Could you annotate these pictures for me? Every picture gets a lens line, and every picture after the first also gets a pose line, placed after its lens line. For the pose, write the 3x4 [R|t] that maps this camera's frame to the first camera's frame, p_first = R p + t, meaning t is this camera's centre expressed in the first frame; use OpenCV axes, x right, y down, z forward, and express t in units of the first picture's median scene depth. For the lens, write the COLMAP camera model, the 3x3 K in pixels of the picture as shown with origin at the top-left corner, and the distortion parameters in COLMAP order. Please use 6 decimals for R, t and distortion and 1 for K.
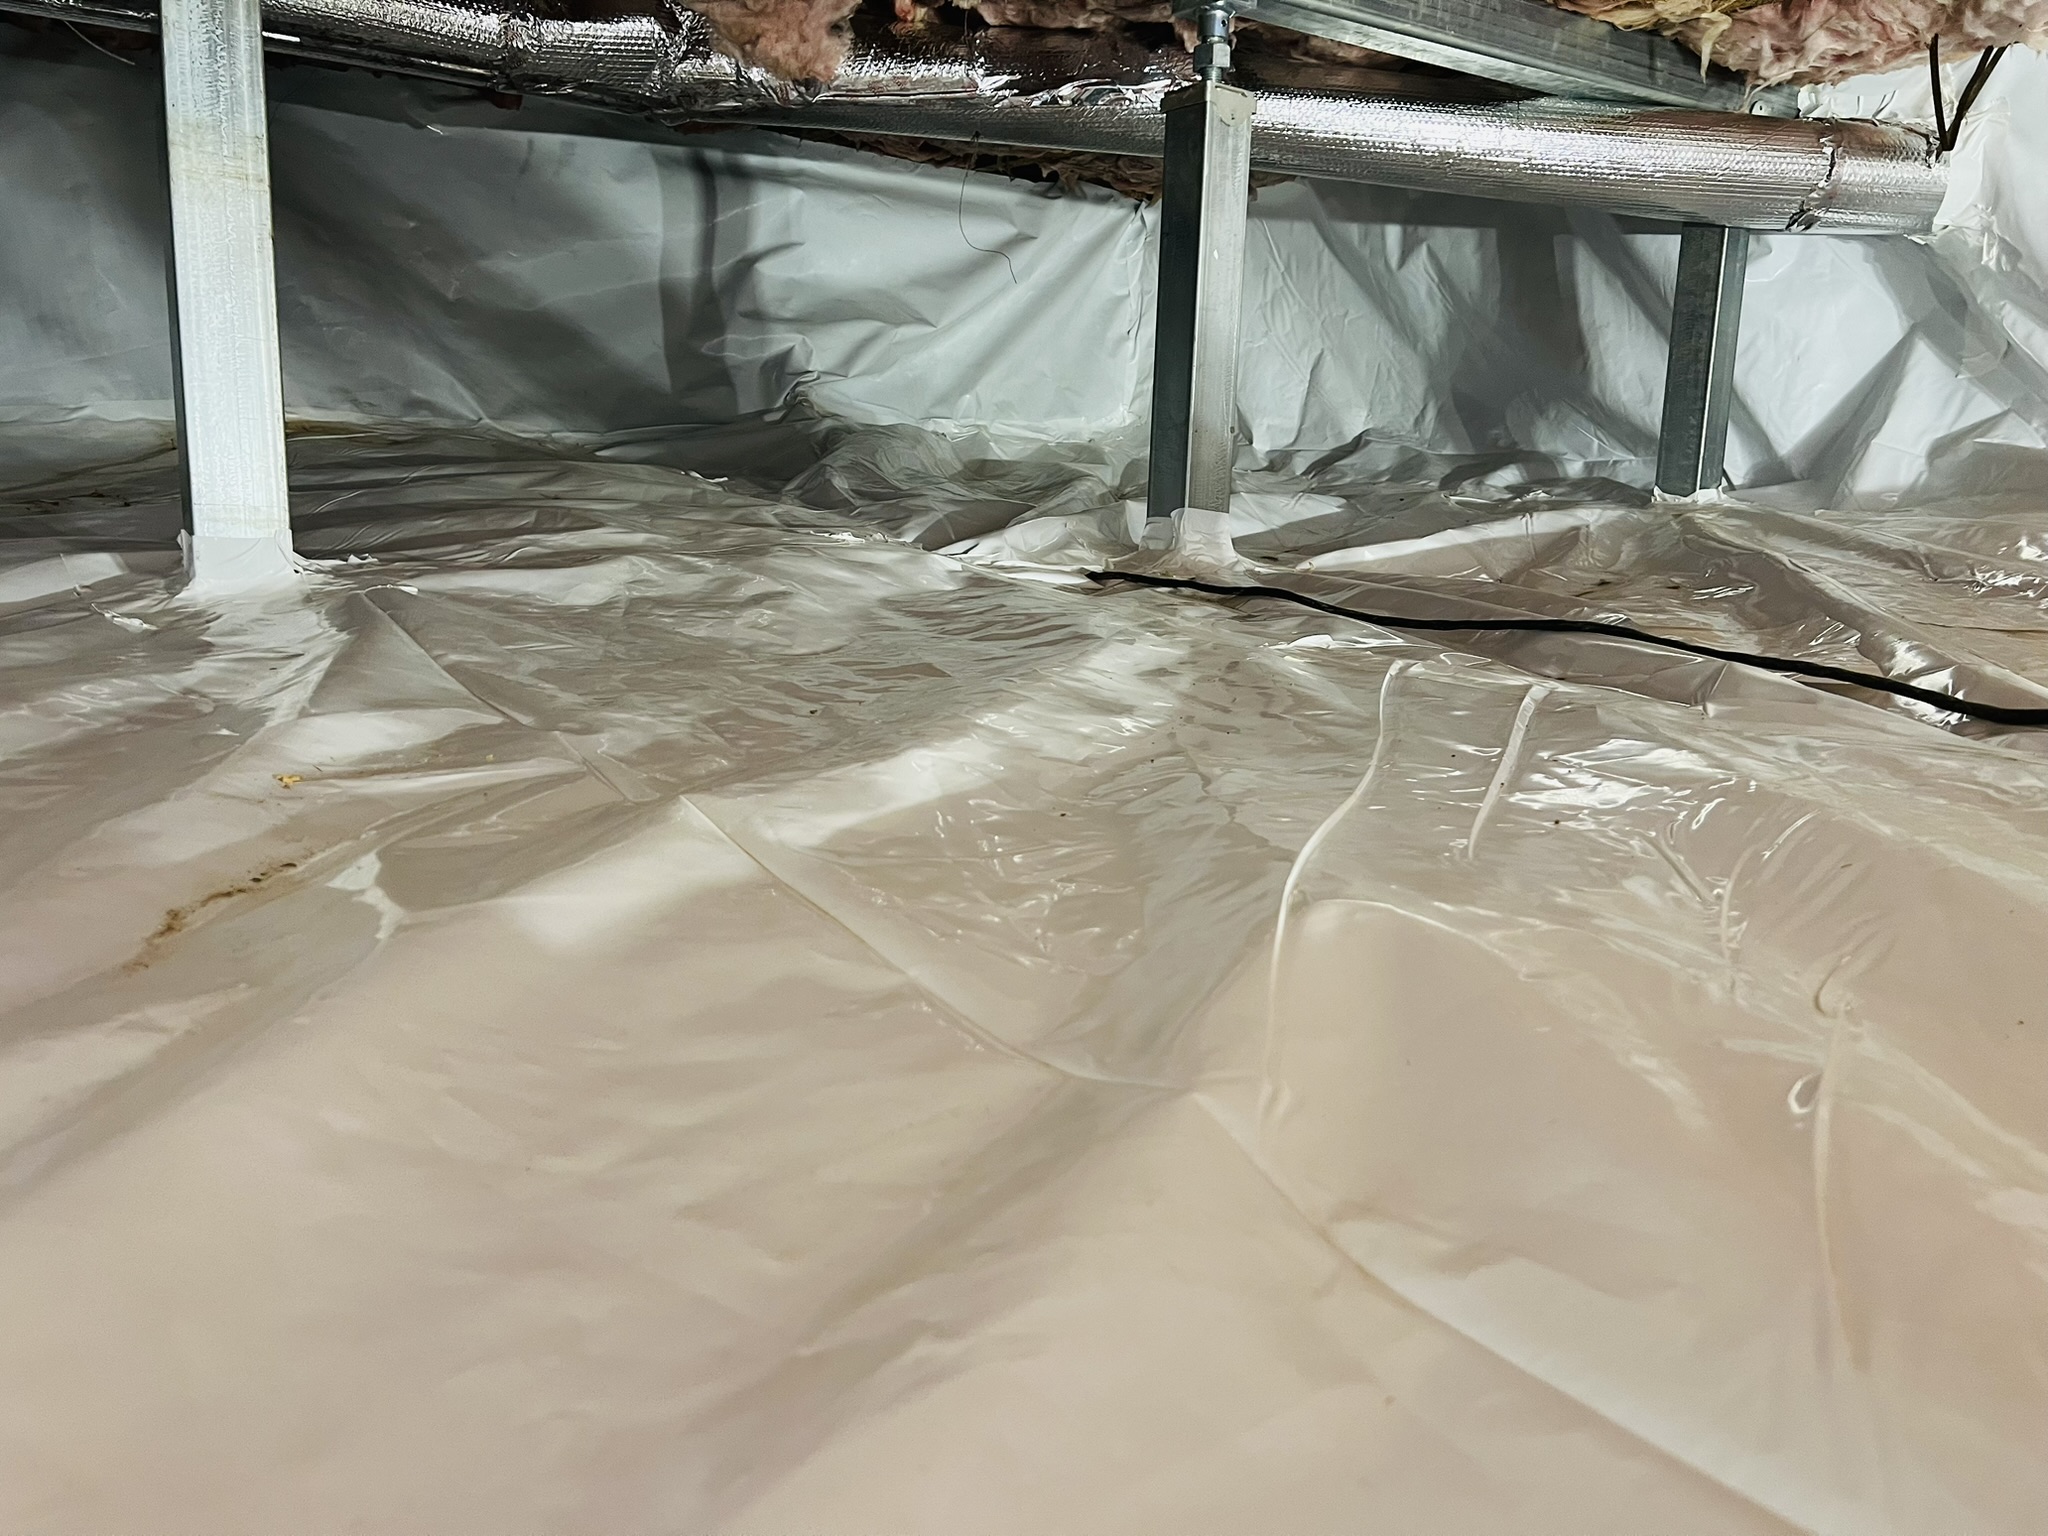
lens RADIAL K [[1579.8, 0, 1028.1], [0, 1579.8, 767.5], [0, 0, 1]] dist [0.033006, -0.036941]
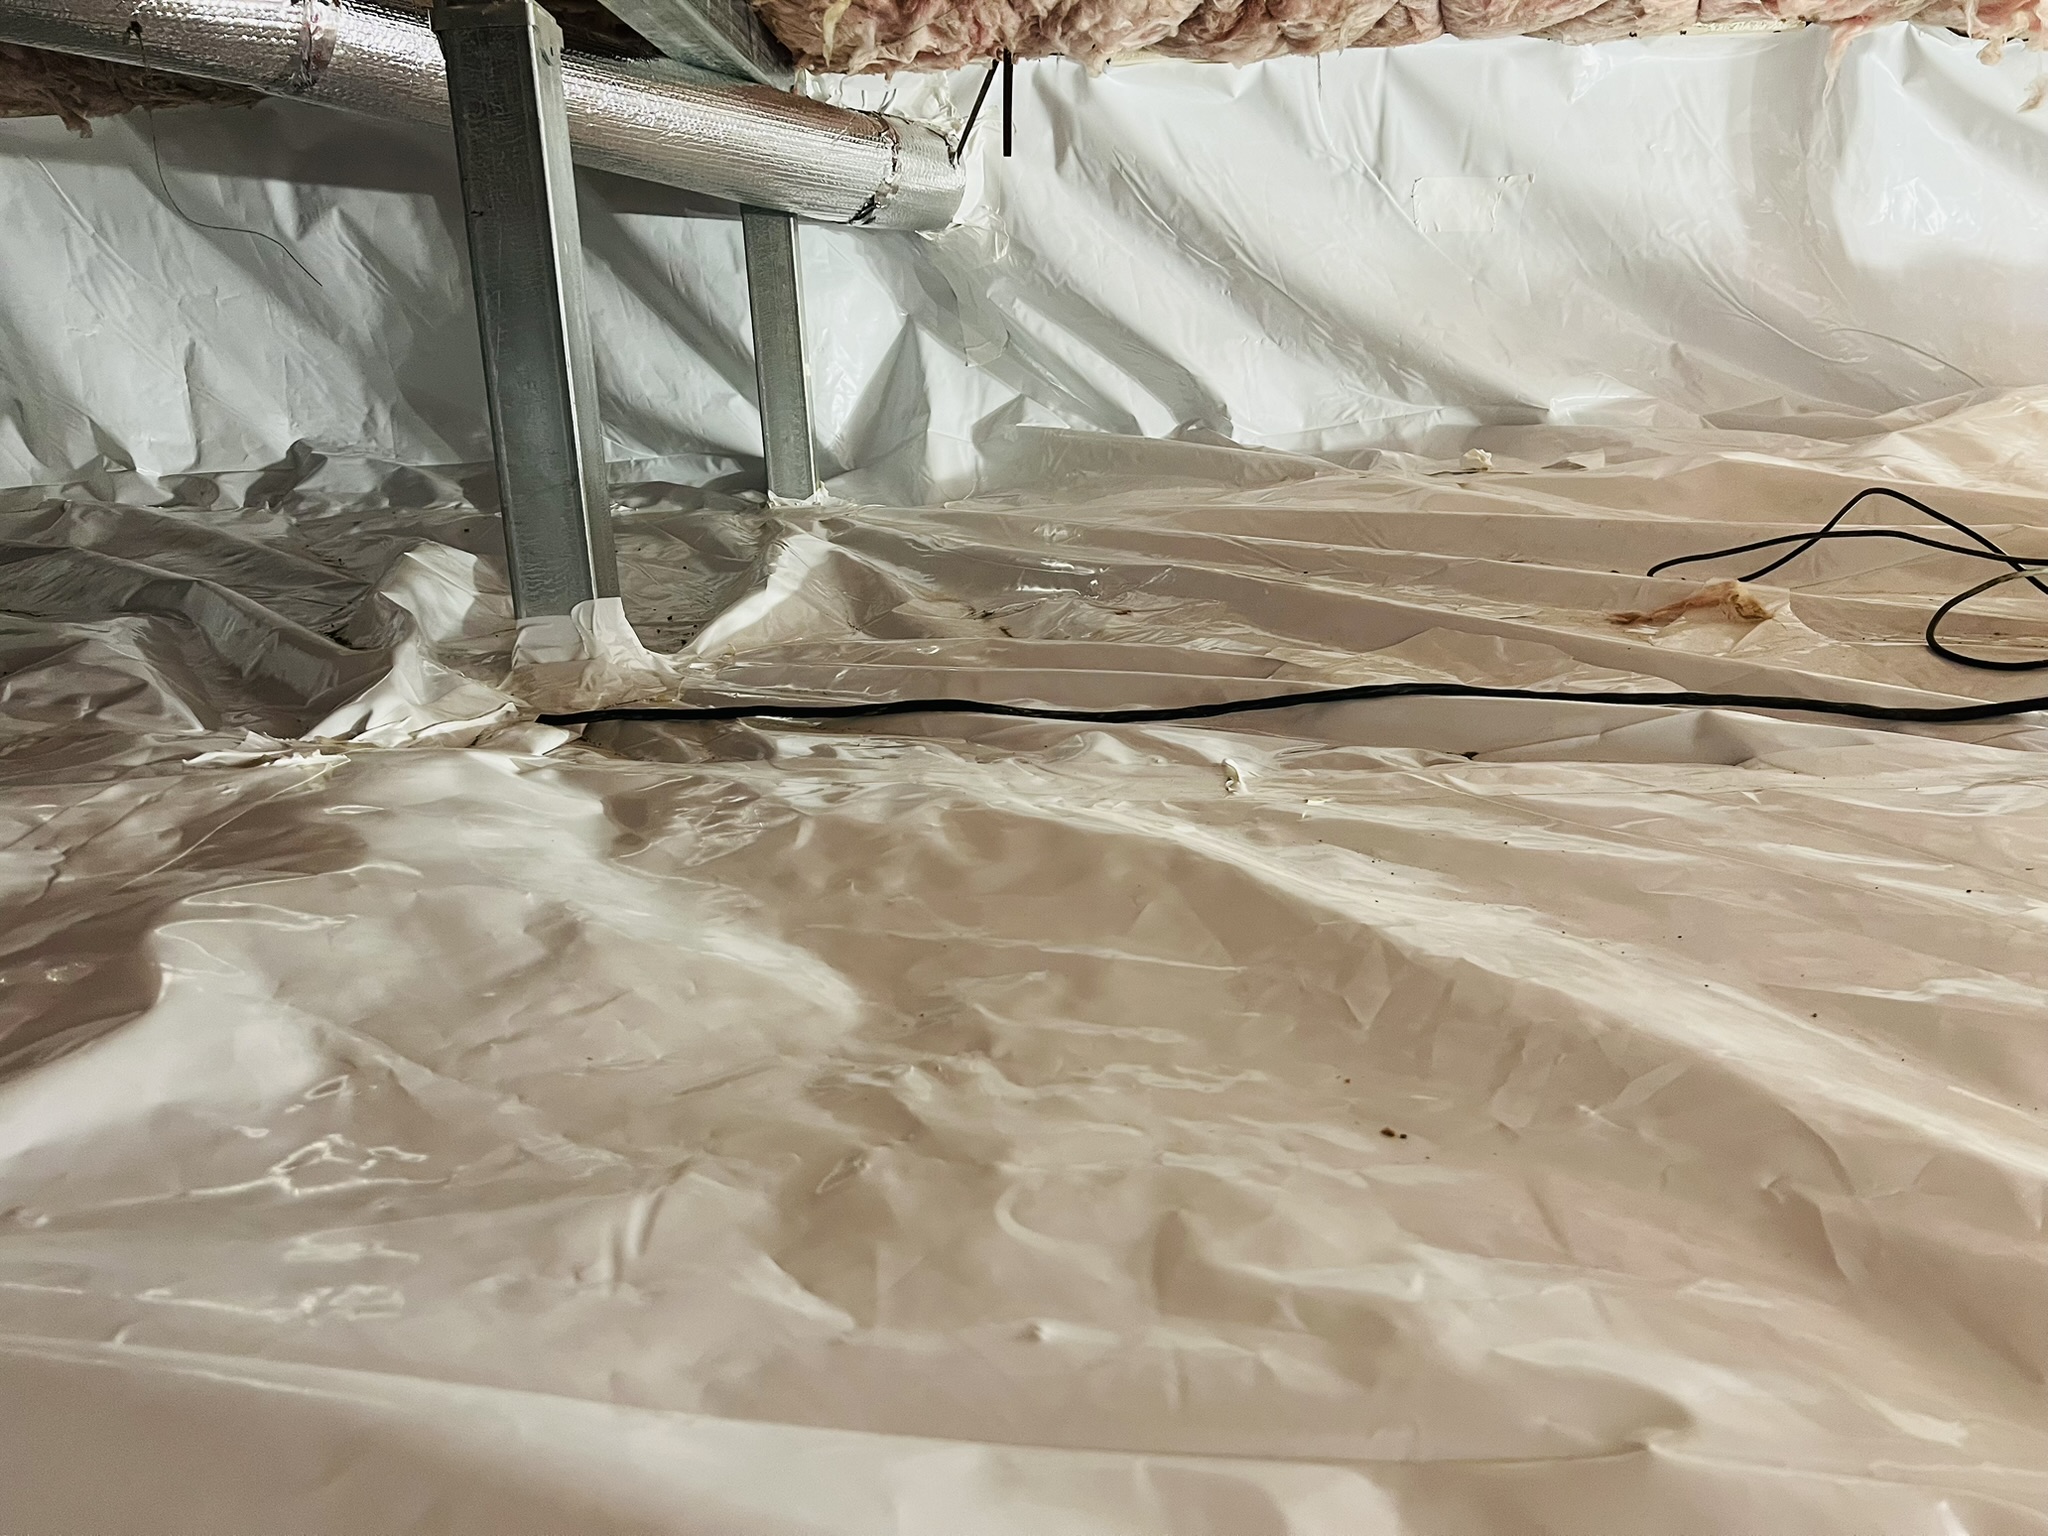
lens RADIAL K [[1579.8, 0, 1023.6], [0, 1579.8, 774.7], [0, 0, 1]] dist [0.033006, -0.036941]
pose [[0.618706, -0.230264, 0.751120, -0.205084], [0.203476, 0.970426, 0.129889, -0.083469], [-0.758815, 0.072472, 0.647262, 0.229036]]
